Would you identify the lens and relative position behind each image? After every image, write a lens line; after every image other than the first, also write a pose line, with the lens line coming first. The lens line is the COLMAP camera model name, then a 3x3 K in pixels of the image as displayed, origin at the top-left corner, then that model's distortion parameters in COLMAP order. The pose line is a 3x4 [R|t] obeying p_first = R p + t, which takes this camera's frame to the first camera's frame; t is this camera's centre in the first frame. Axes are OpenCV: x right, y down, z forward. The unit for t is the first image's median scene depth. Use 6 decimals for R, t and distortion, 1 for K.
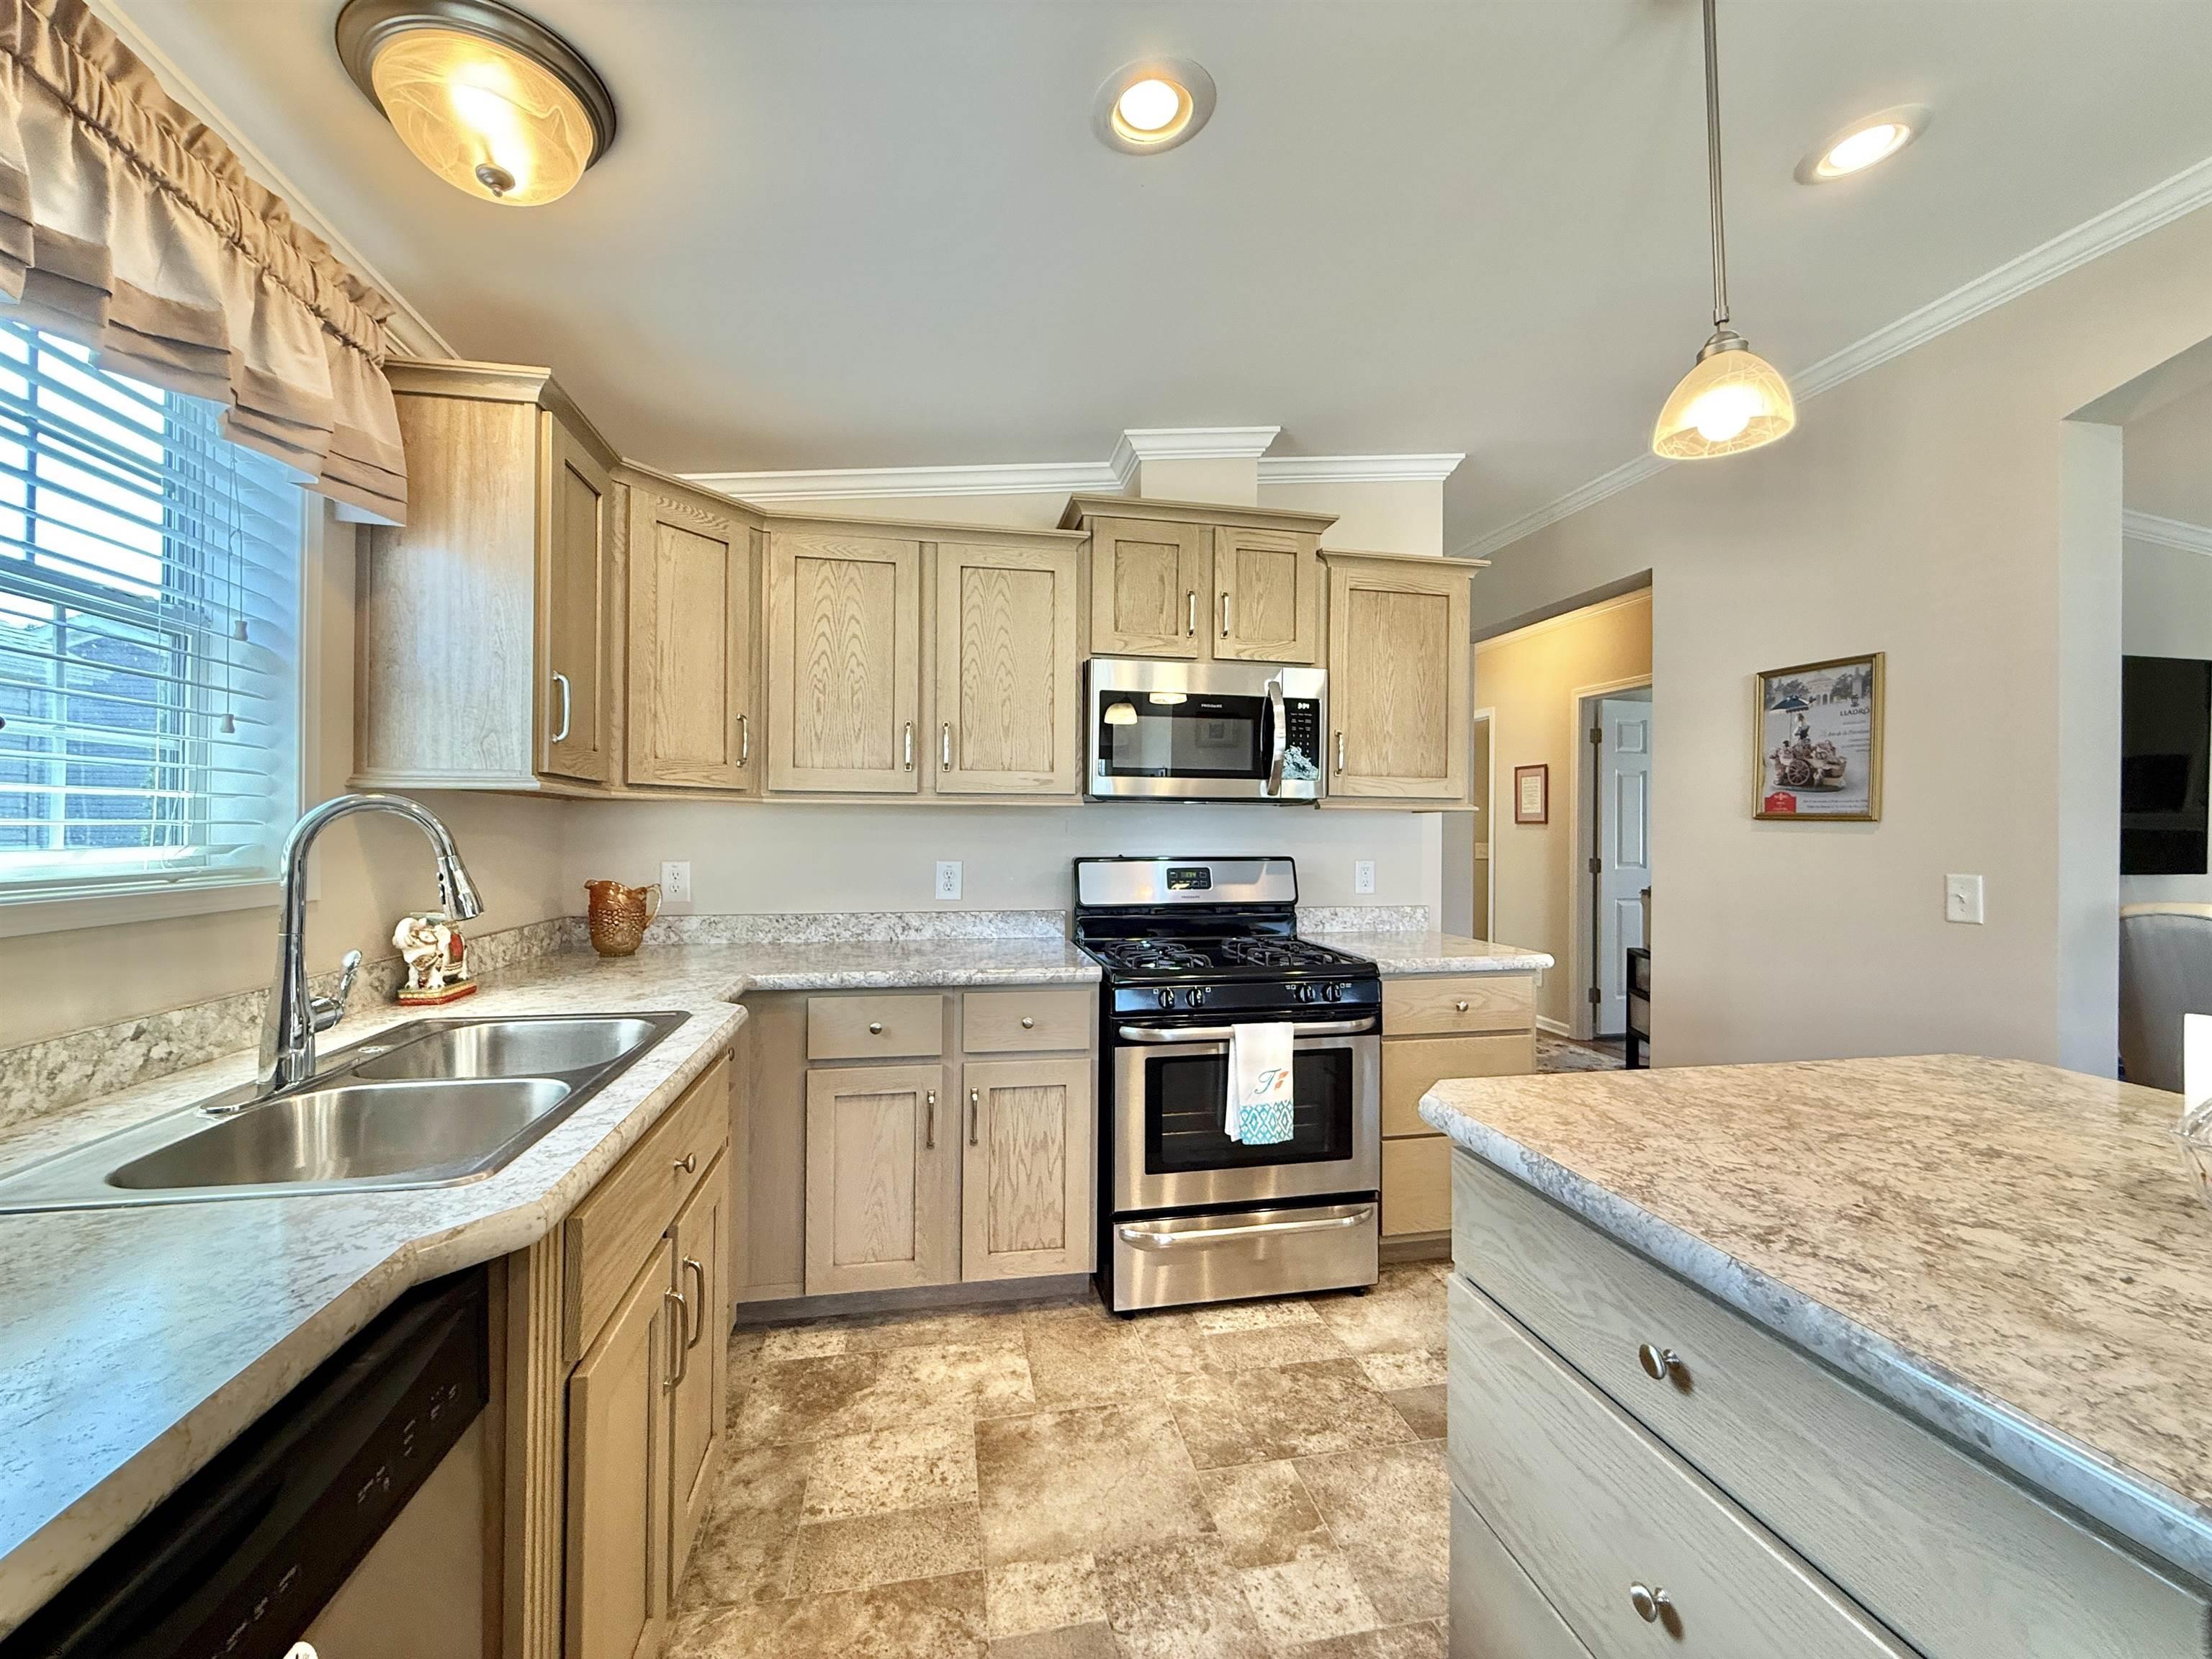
lens RADIAL K [[898.5, 0, 1099.6], [0, 898.5, 834.0], [0, 0, 1]] dist [-0.002241, 0.000254]
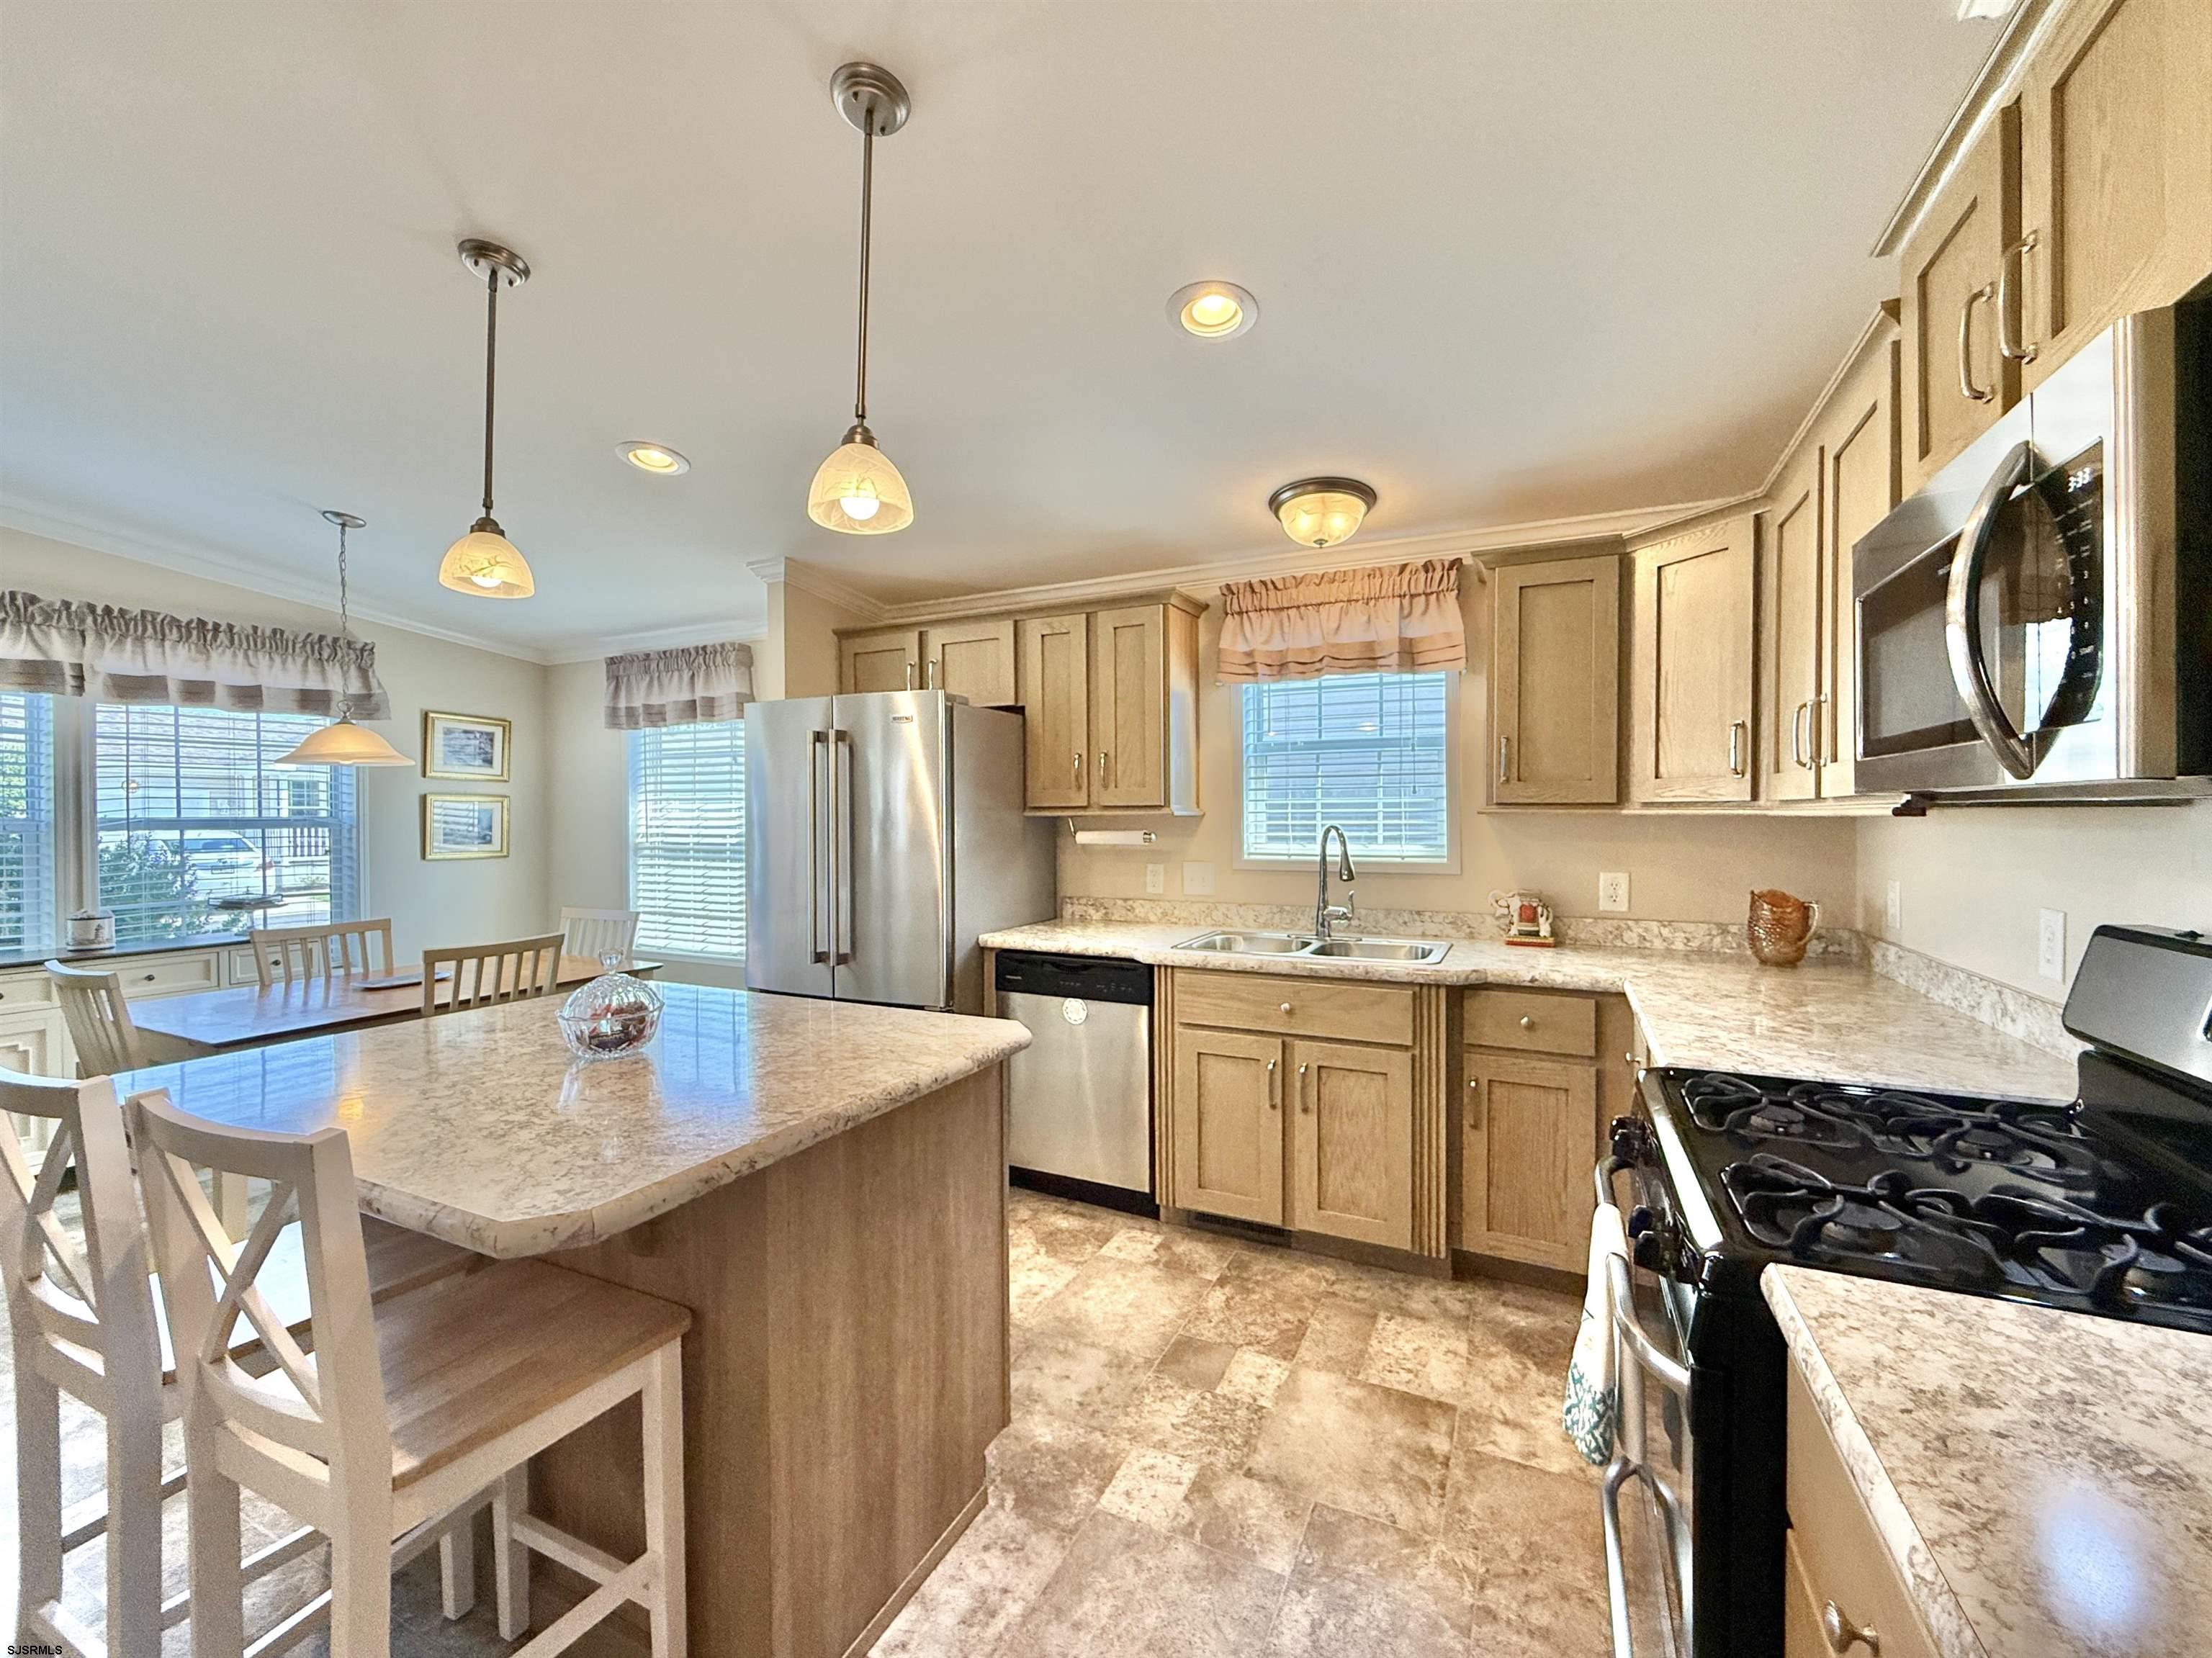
lens RADIAL K [[898.5, 0, 1113.5], [0, 898.5, 822.4], [0, 0, 1]] dist [-0.002241, 0.000254]
pose [[-0.597410, 0.005466, -0.801917, 1.101978], [-0.005049, 0.999931, 0.010577, -0.055178], [0.801920, 0.010367, -0.597341, 1.498560]]
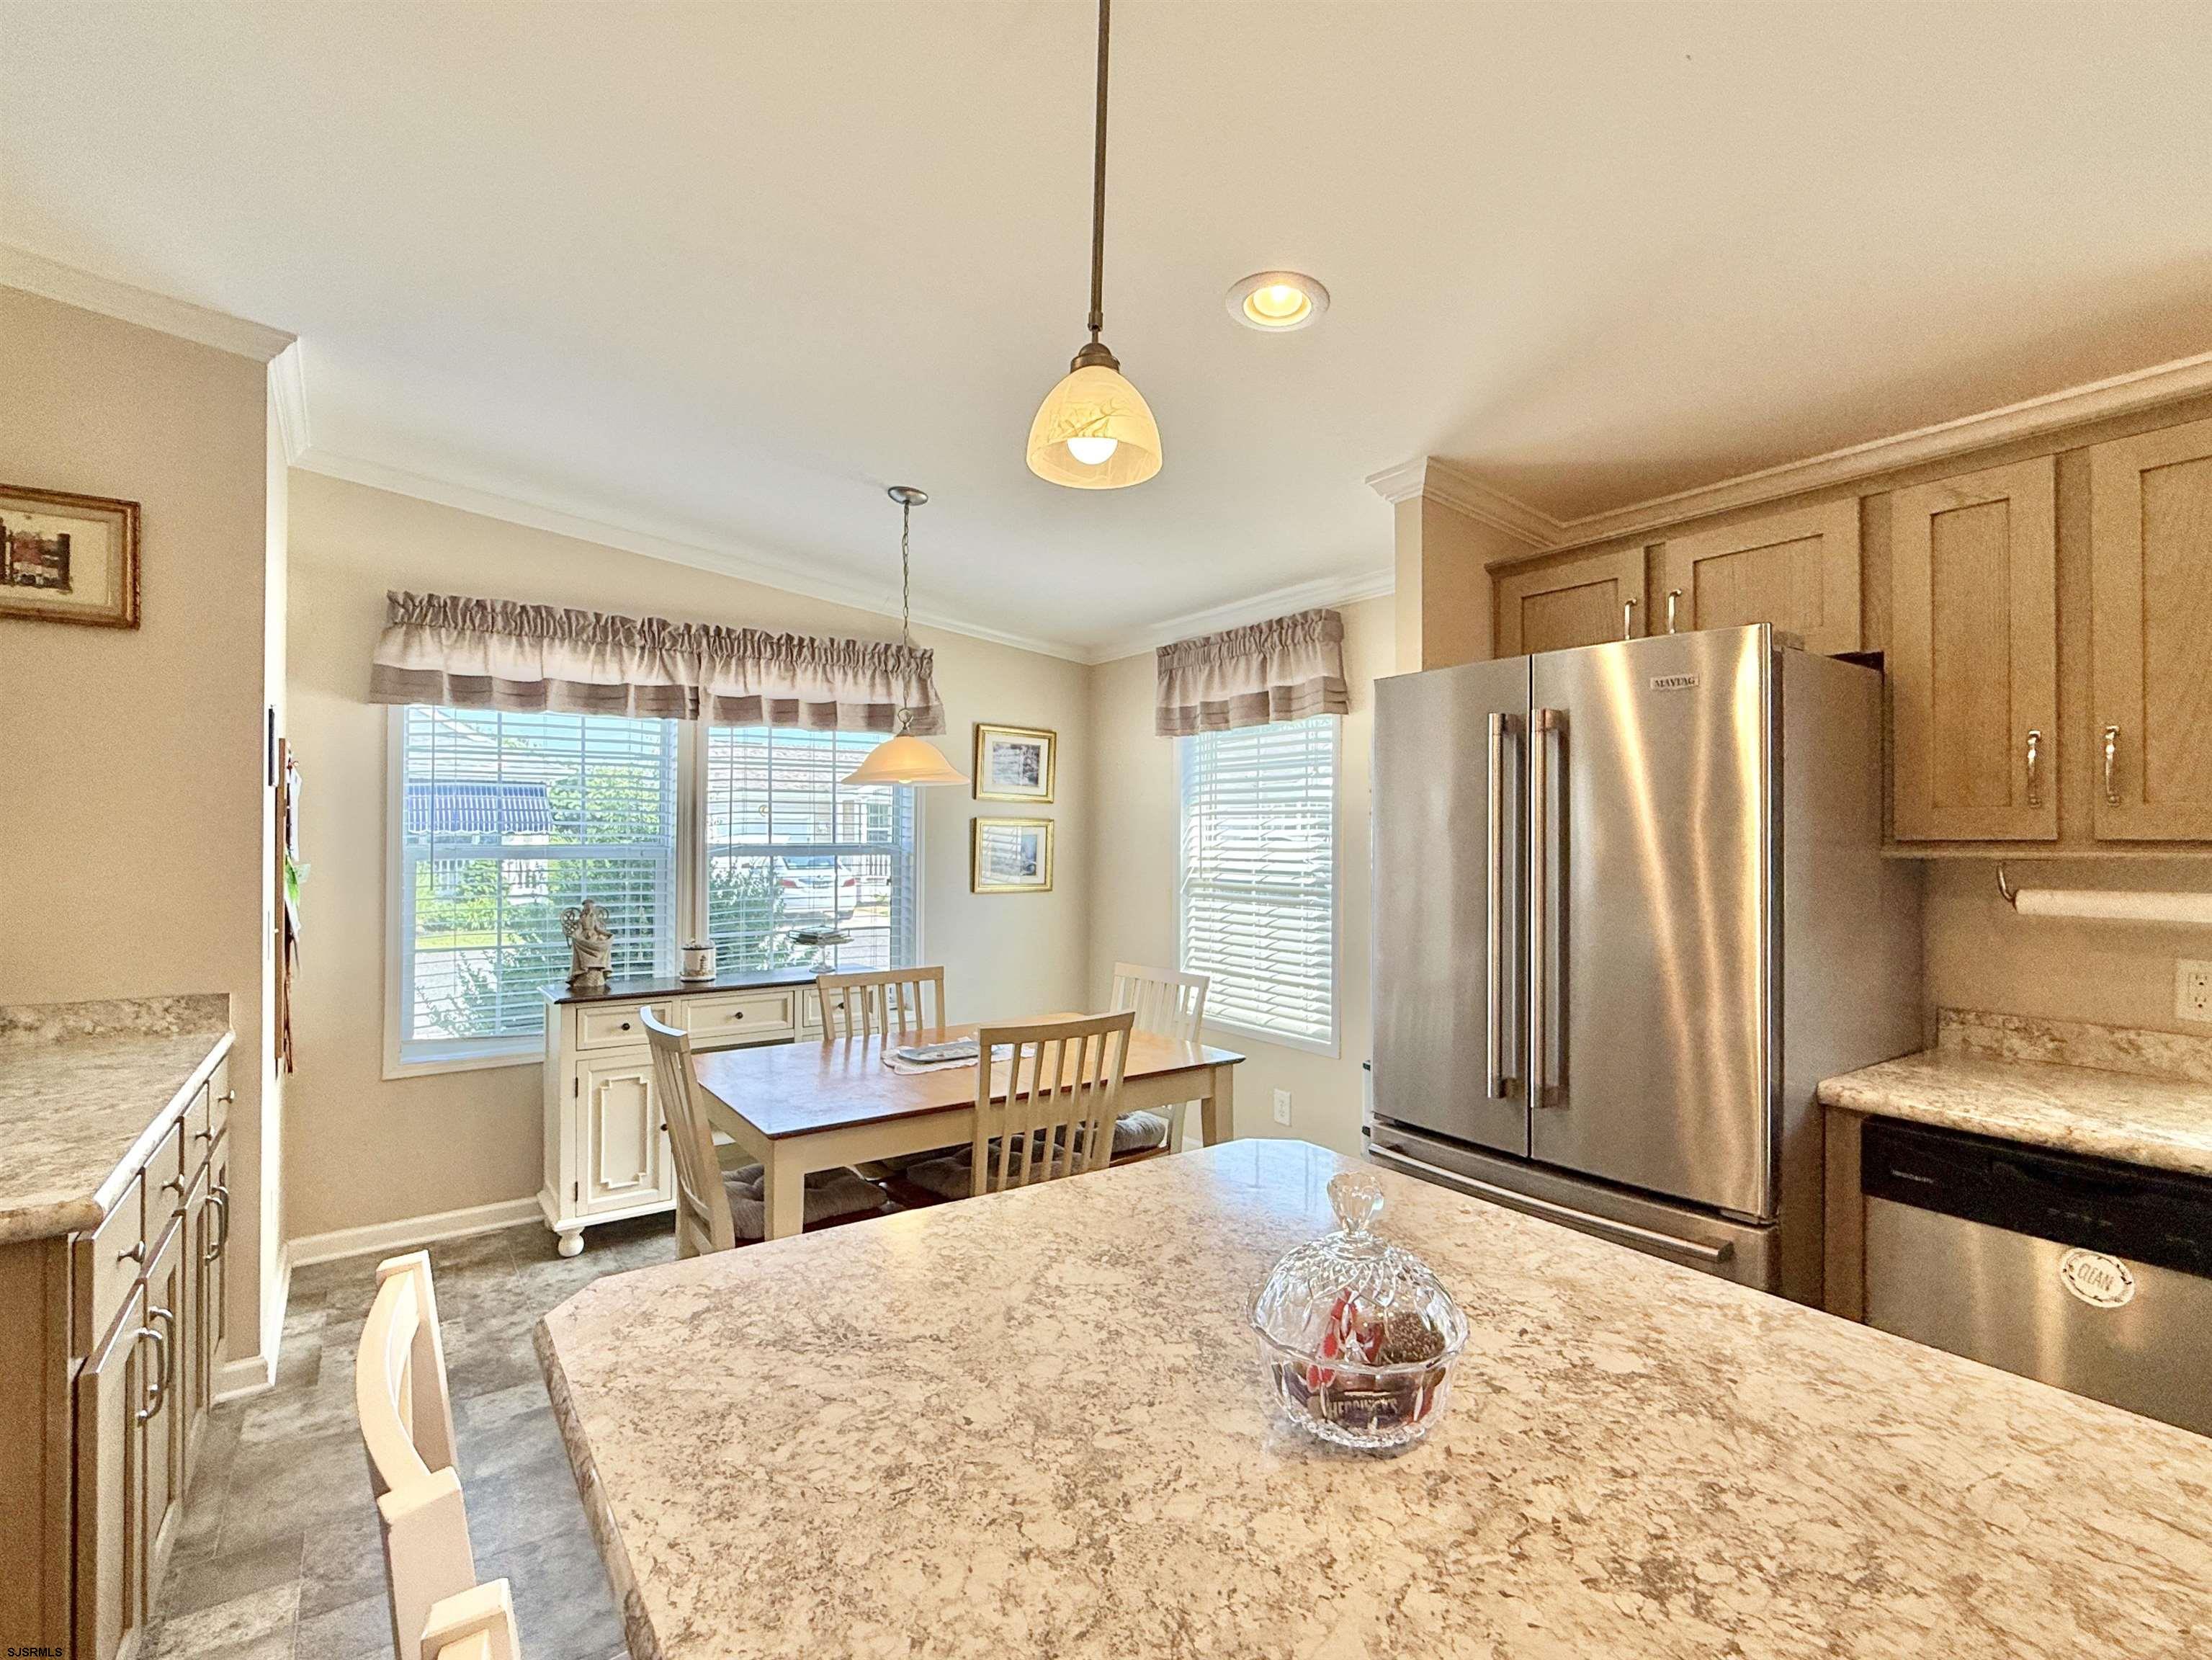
lens RADIAL K [[1051.0, 0, 1108.1], [0, 1051.0, 824.8], [0, 0, 1]] dist [-0.001586, 0.000494]
pose [[-0.916574, -0.012713, -0.399663, 0.956537], [-0.010555, 0.999915, -0.007601, -0.067068], [0.399726, -0.002748, -0.916631, 0.888036]]
